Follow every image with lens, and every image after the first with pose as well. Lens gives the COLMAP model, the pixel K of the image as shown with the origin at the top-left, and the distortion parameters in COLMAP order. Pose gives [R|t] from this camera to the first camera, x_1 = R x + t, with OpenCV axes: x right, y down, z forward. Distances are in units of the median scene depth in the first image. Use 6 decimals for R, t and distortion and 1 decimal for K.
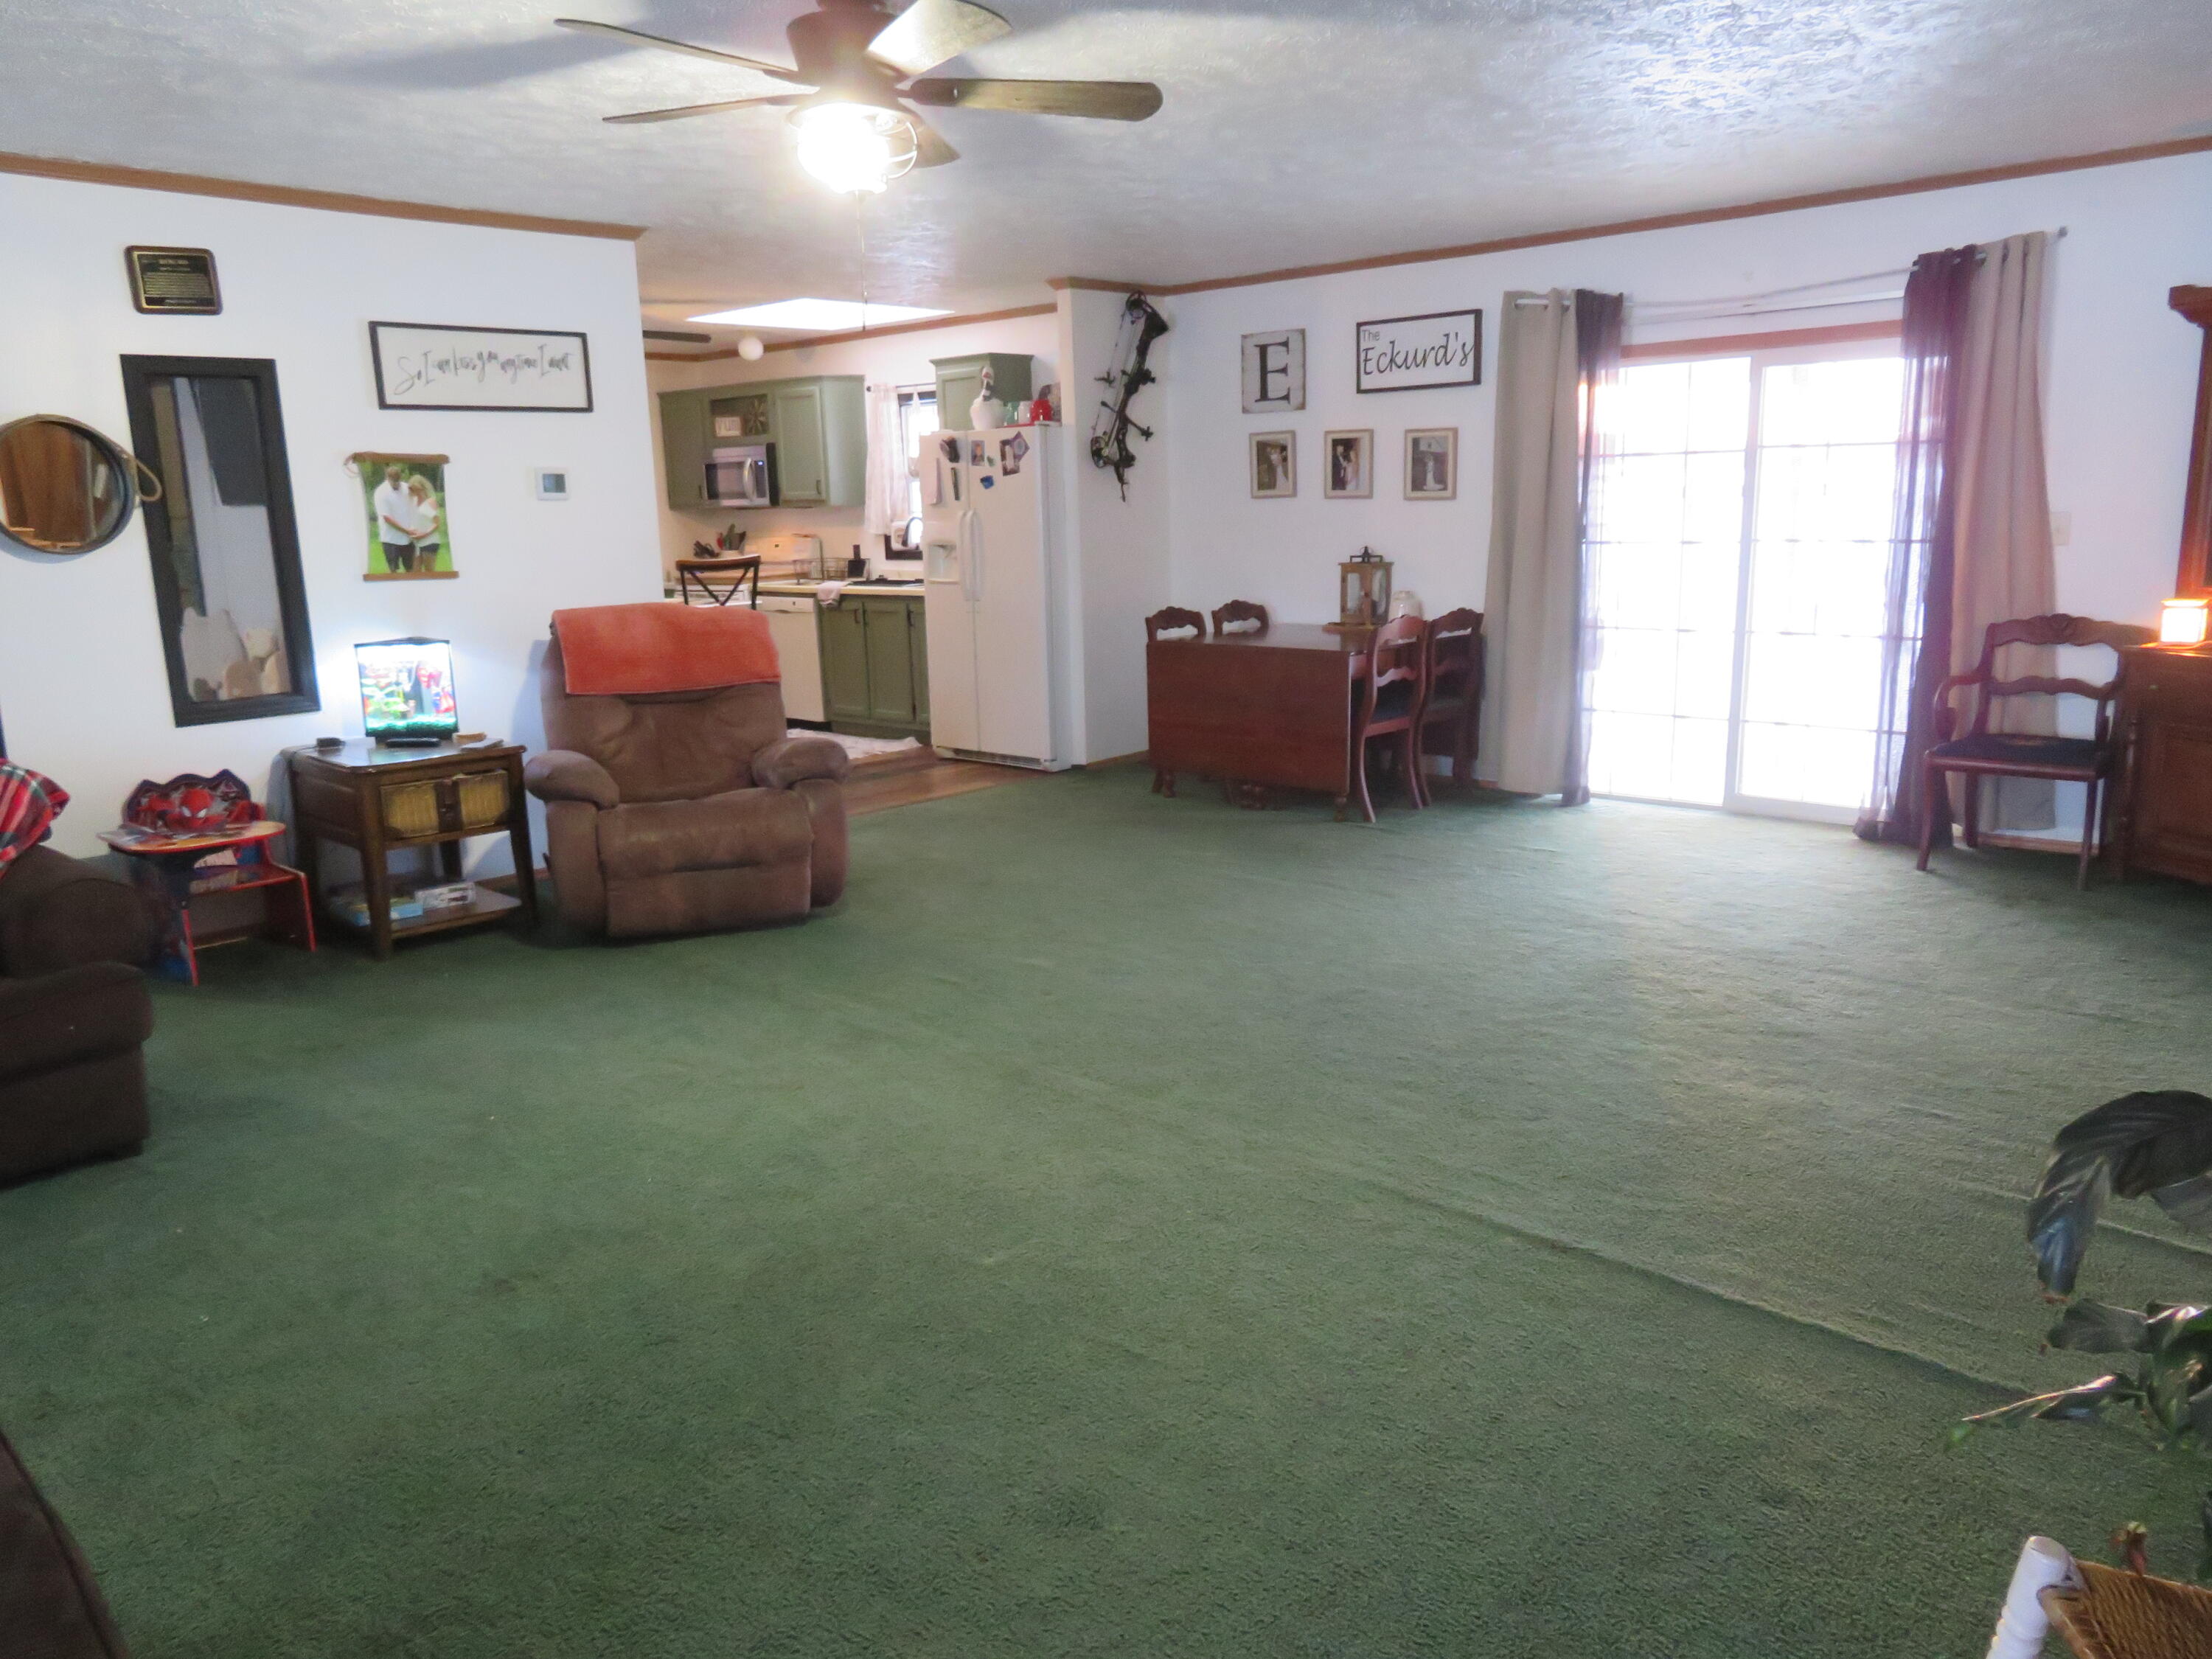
lens RADIAL K [[1575.0, 0, 1098.3], [0, 1575.0, 828.2], [0, 0, 1]] dist [-0.019524, 0.008245]
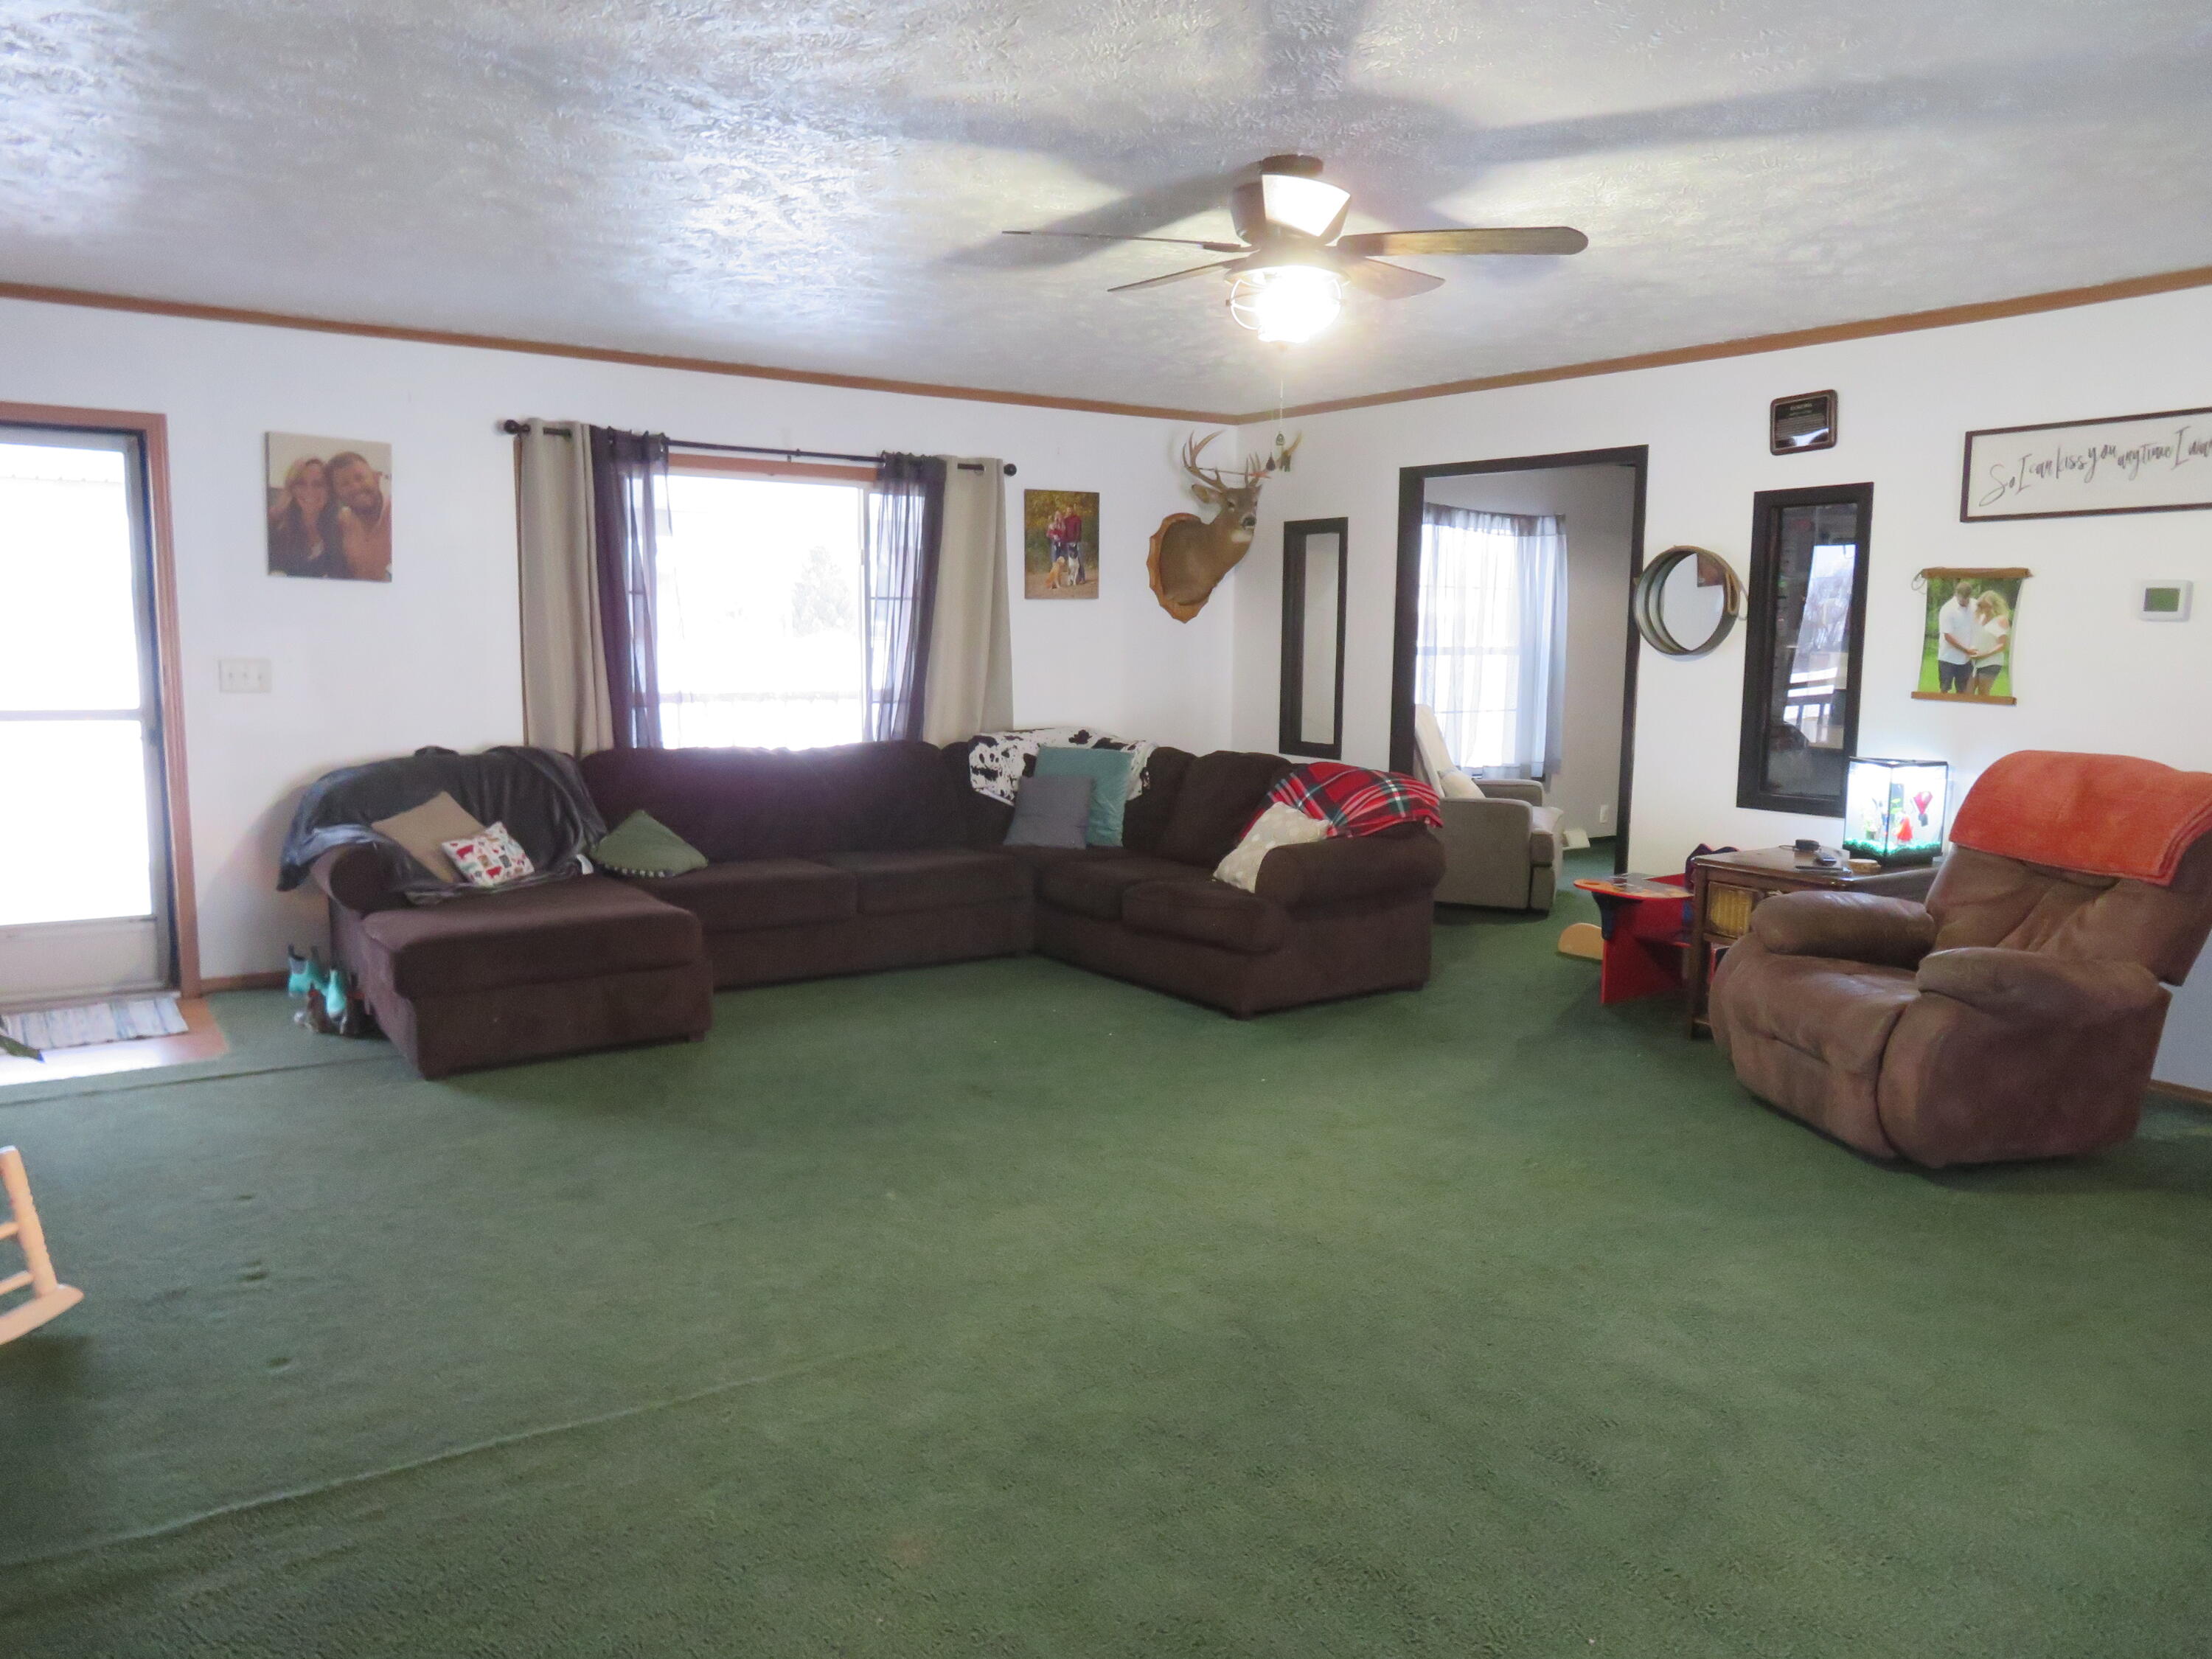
lens RADIAL K [[1575.0, 0, 1096.8], [0, 1575.0, 825.7], [0, 0, 1]] dist [-0.019524, 0.008245]
pose [[-0.211033, 0.141900, -0.967124, 0.513739], [-0.203643, 0.961314, 0.185483, -0.137969], [0.956031, 0.236091, -0.173973, 0.610283]]
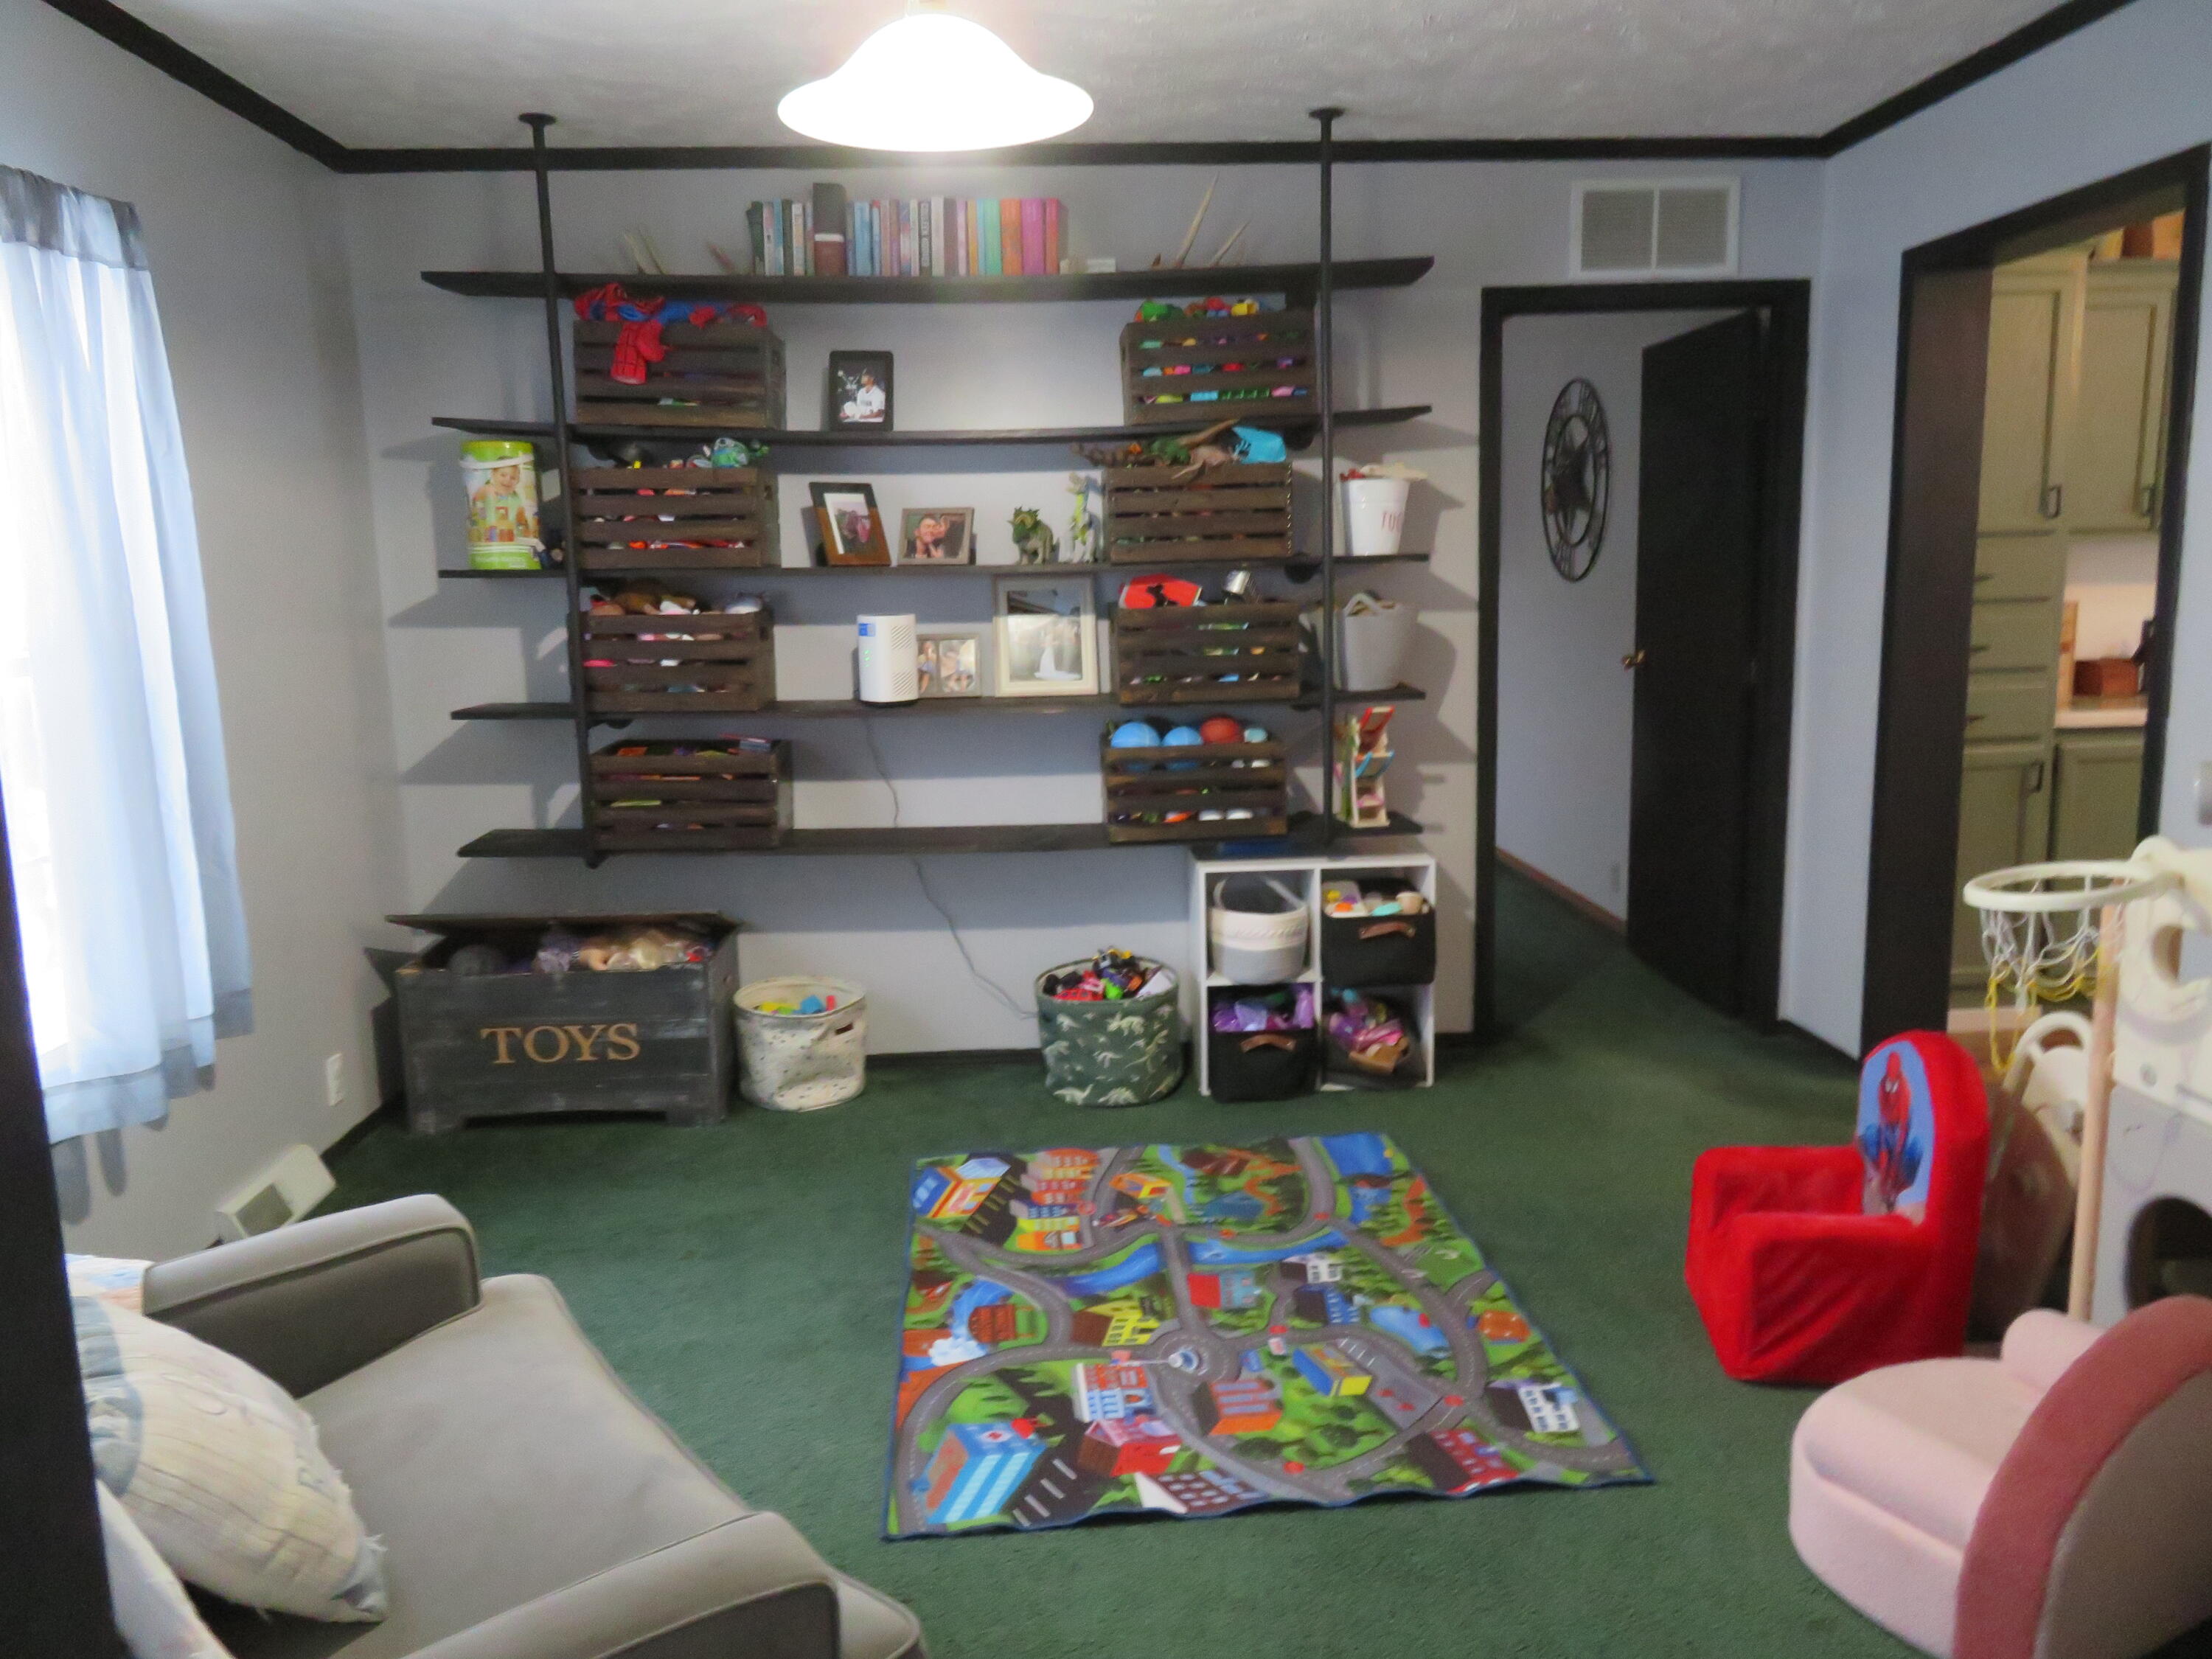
lens RADIAL K [[1575.0, 0, 1111.2], [0, 1575.0, 836.2], [0, 0, 1]] dist [-0.019524, 0.008245]
pose [[0.727419, 0.121548, -0.675342, -0.555326], [-0.137407, 0.990055, 0.030187, -0.107240], [0.672295, 0.070838, 0.736886, 0.575371]]
